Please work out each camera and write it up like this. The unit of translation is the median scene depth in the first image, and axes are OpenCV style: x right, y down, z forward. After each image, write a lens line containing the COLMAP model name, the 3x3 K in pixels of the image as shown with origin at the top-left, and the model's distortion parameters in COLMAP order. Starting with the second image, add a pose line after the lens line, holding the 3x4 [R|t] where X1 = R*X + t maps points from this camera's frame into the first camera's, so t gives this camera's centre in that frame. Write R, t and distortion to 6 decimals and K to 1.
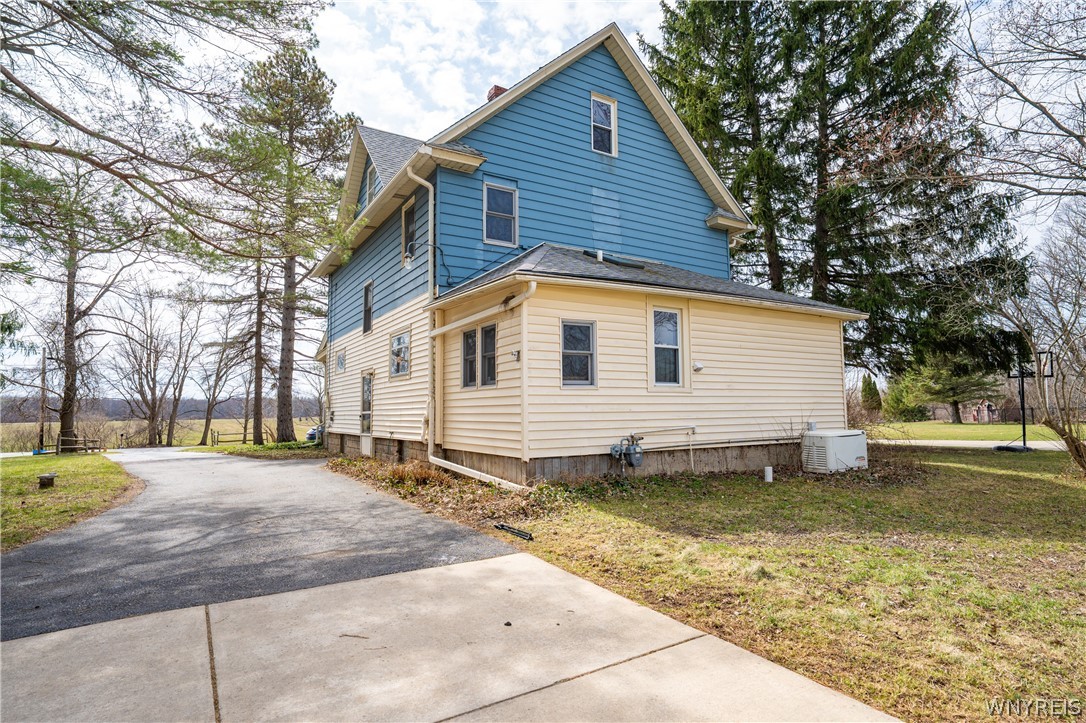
lens RADIAL K [[583.8, 0, 543.0], [0, 583.8, 361.5], [0, 0, 1]] dist [-0.000127, -0.000019]
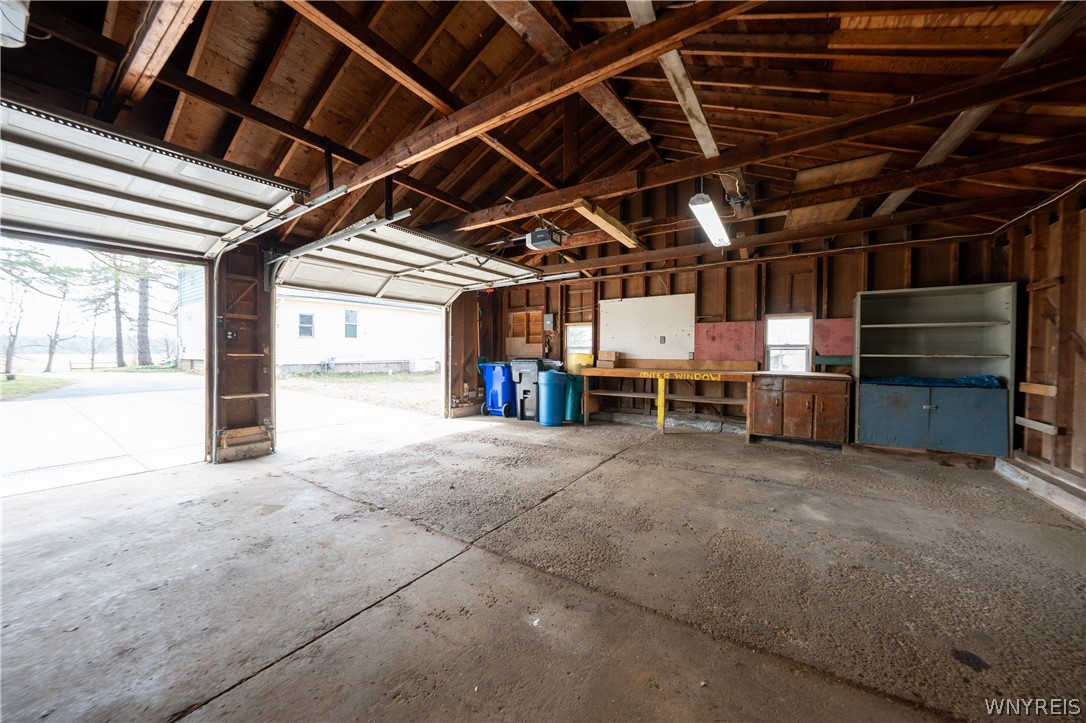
lens RADIAL K [[366.0, 0, 543.0], [0, 366.0, 361.5], [0, 0, 1]] dist [-0.000232, 0.000001]
pose [[0.907325, 0.011661, 0.420268, 0.119564], [-0.054457, 0.994454, 0.089976, -0.021903], [-0.416888, -0.104524, 0.902928, -0.342919]]
